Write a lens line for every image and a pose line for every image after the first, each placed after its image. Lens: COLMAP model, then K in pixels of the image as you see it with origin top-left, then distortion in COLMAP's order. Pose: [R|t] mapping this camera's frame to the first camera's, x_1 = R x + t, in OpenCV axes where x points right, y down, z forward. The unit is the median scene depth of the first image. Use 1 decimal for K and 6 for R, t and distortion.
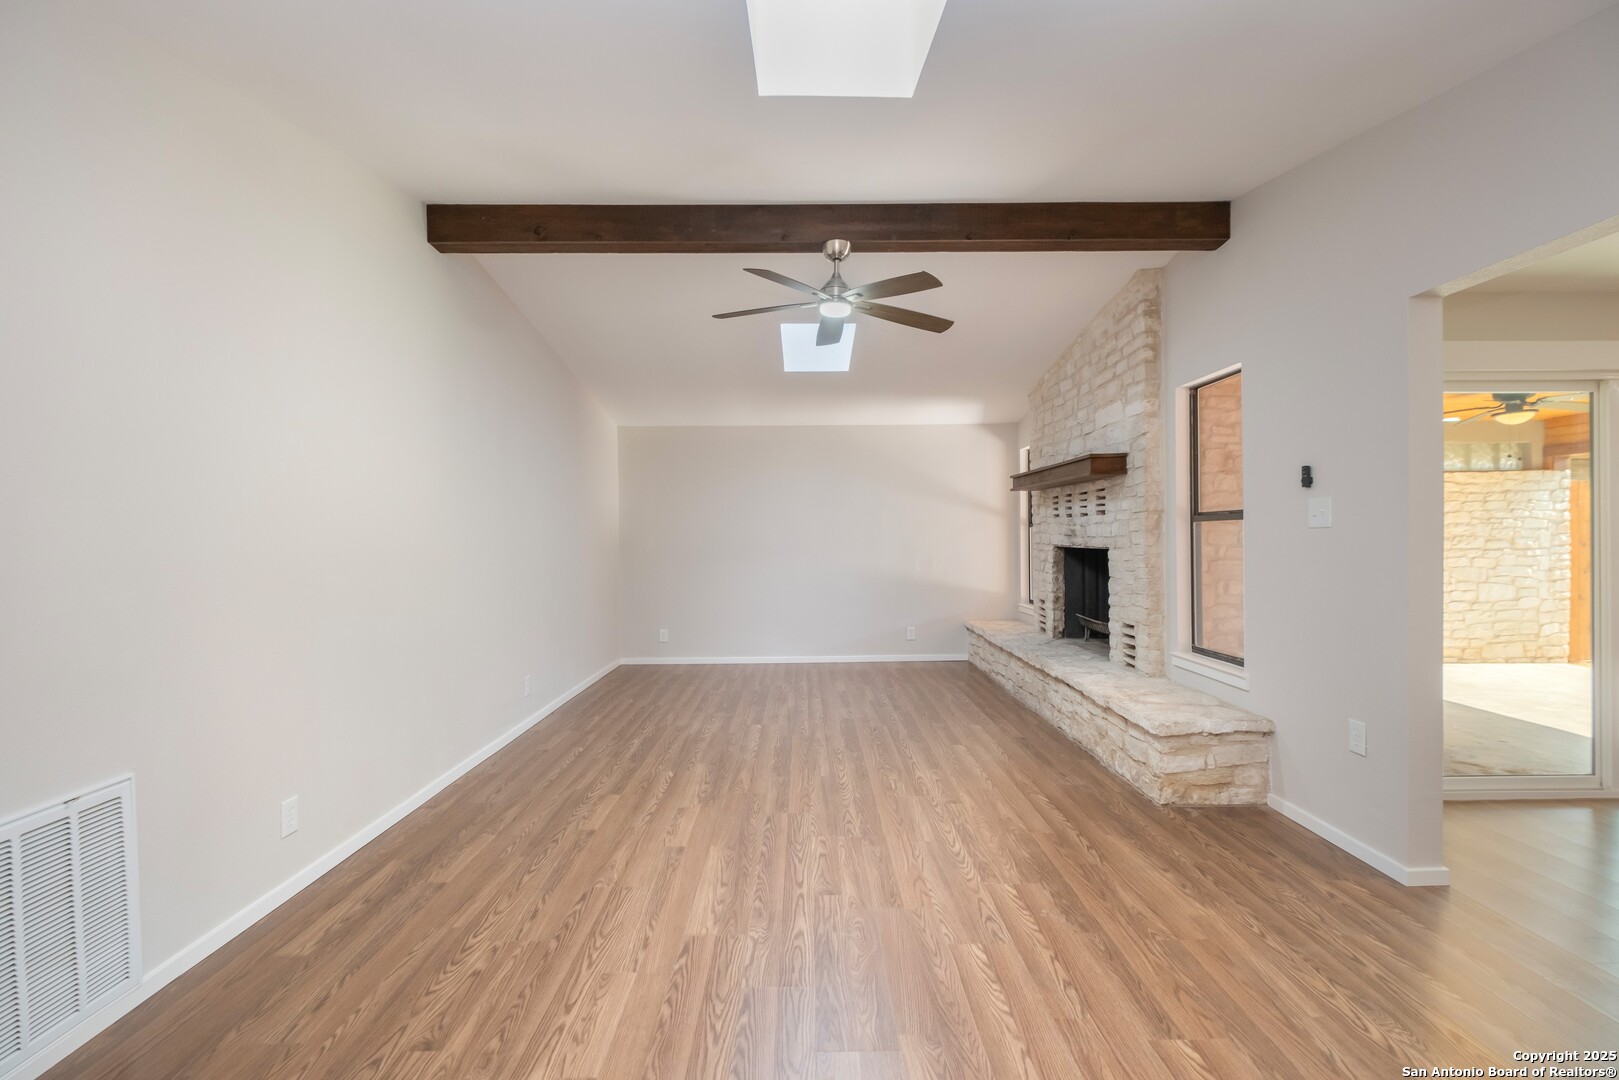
lens RADIAL K [[701.5, 0, 815.0], [0, 701.5, 537.7], [0, 0, 1]] dist [0.007384, -0.005020]
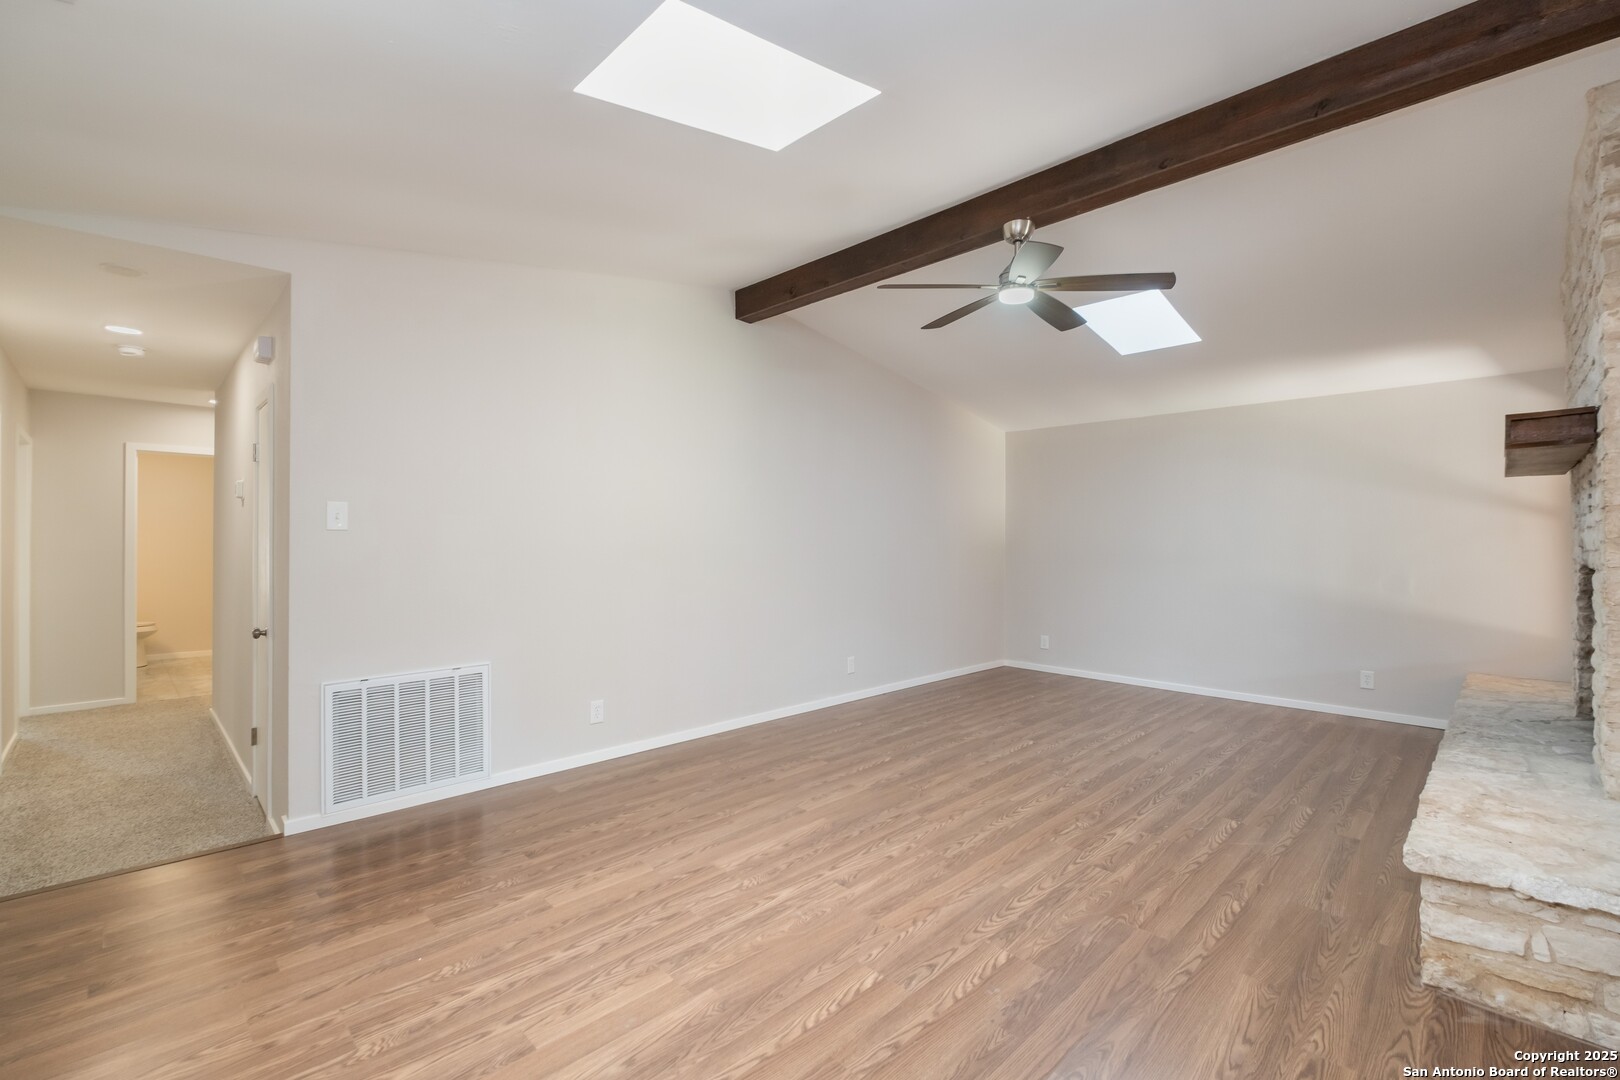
lens RADIAL K [[701.9, 0, 808.5], [0, 701.9, 538.8], [0, 0, 1]] dist [0.007384, -0.005020]
pose [[0.697482, 0.012801, -0.716488, 0.555524], [-0.015960, 0.999870, 0.002327, -0.004001], [0.716425, 0.009812, 0.697595, 0.179669]]
